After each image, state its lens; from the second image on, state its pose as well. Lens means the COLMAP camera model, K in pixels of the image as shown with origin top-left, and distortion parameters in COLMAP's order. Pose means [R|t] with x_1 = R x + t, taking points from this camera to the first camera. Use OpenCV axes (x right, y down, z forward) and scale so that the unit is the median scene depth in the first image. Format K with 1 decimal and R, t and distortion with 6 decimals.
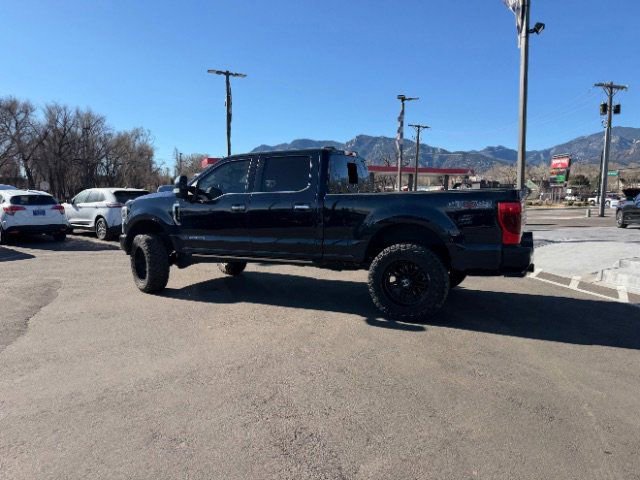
lens RADIAL K [[446.2, 0, 319.9], [0, 446.2, 245.0], [0, 0, 1]] dist [0.052402, -0.064319]
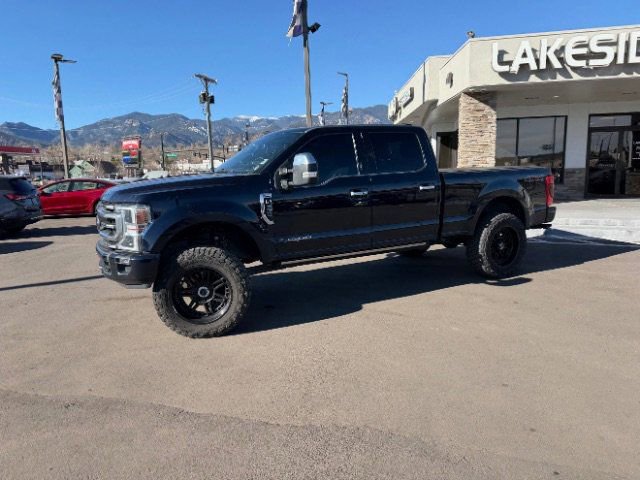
lens RADIAL K [[446.2, 0, 316.5], [0, 446.2, 240.5], [0, 0, 1]] dist [0.052402, -0.064319]
pose [[0.595767, -0.138202, 0.791177, -0.735867], [0.112414, 0.989736, 0.088237, -0.064553], [-0.795251, 0.036371, 0.605188, 0.470074]]
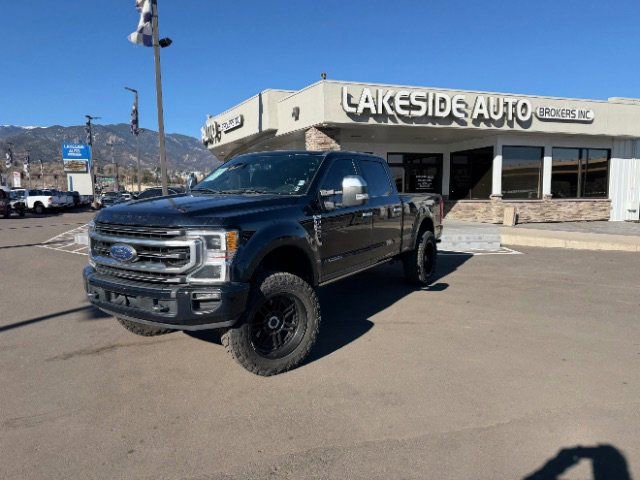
lens RADIAL K [[446.2, 0, 314.4], [0, 446.2, 236.8], [0, 0, 1]] dist [0.052402, -0.064319]
pose [[0.107783, -0.100985, 0.989032, -0.883667], [0.111975, 0.989731, 0.088853, -0.106374], [-0.987848, 0.101170, 0.117983, 0.828102]]
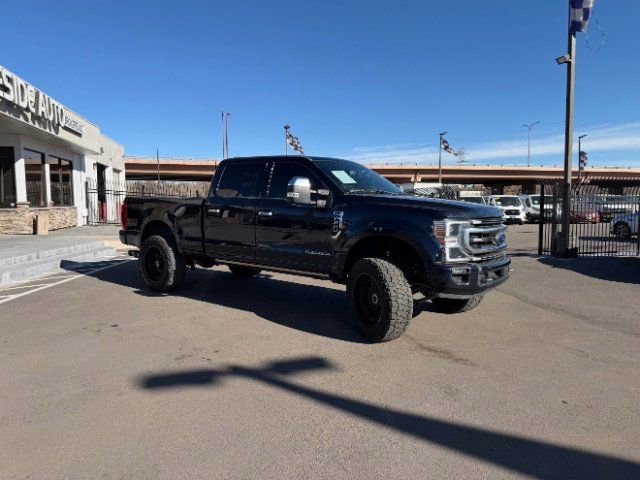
lens RADIAL K [[446.2, 0, 316.6], [0, 446.2, 232.3], [0, 0, 1]] dist [0.052402, -0.064319]
pose [[-0.979531, -0.015639, 0.200687, -0.280466], [0.020028, 0.984459, 0.174470, -0.195814], [-0.200297, 0.174918, -0.963994, 1.793659]]
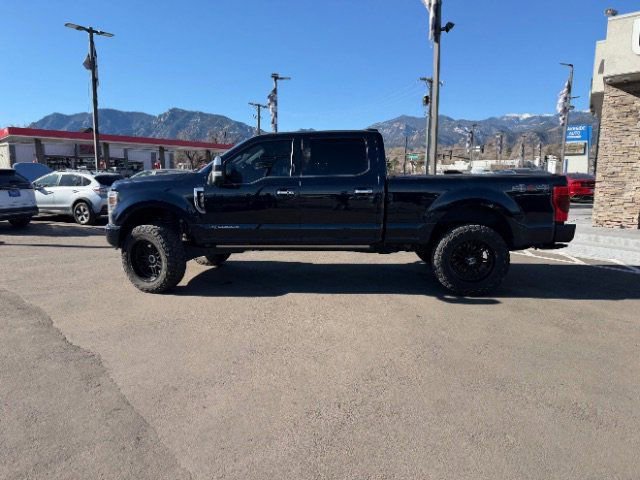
lens RADIAL K [[446.2, 0, 318.9], [0, 446.2, 241.7], [0, 0, 1]] dist [0.052402, -0.064319]
pose [[0.925679, -0.052446, 0.374657, -0.388312], [0.037247, 0.998167, 0.047701, -0.019352], [-0.376472, -0.030201, 0.925935, 0.096235]]
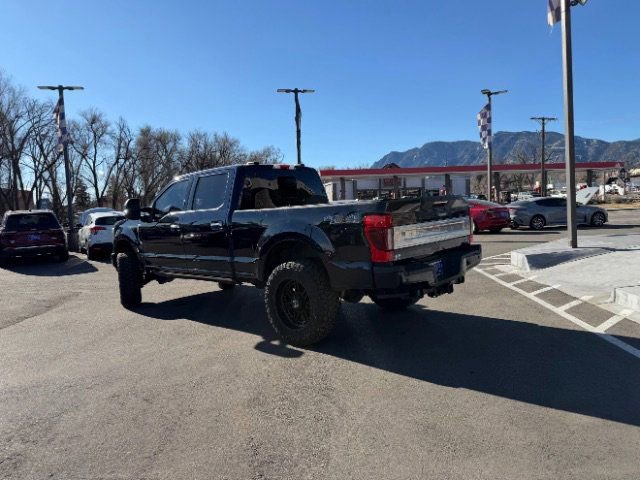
lens RADIAL K [[446.2, 0, 317.8], [0, 446.2, 236.4], [0, 0, 1]] dist [0.052402, -0.064319]
pose [[0.956764, -0.024909, -0.289796, 0.358257], [0.014776, 0.999202, -0.037103, -0.013917], [0.290489, 0.031217, 0.956369, 0.086489]]
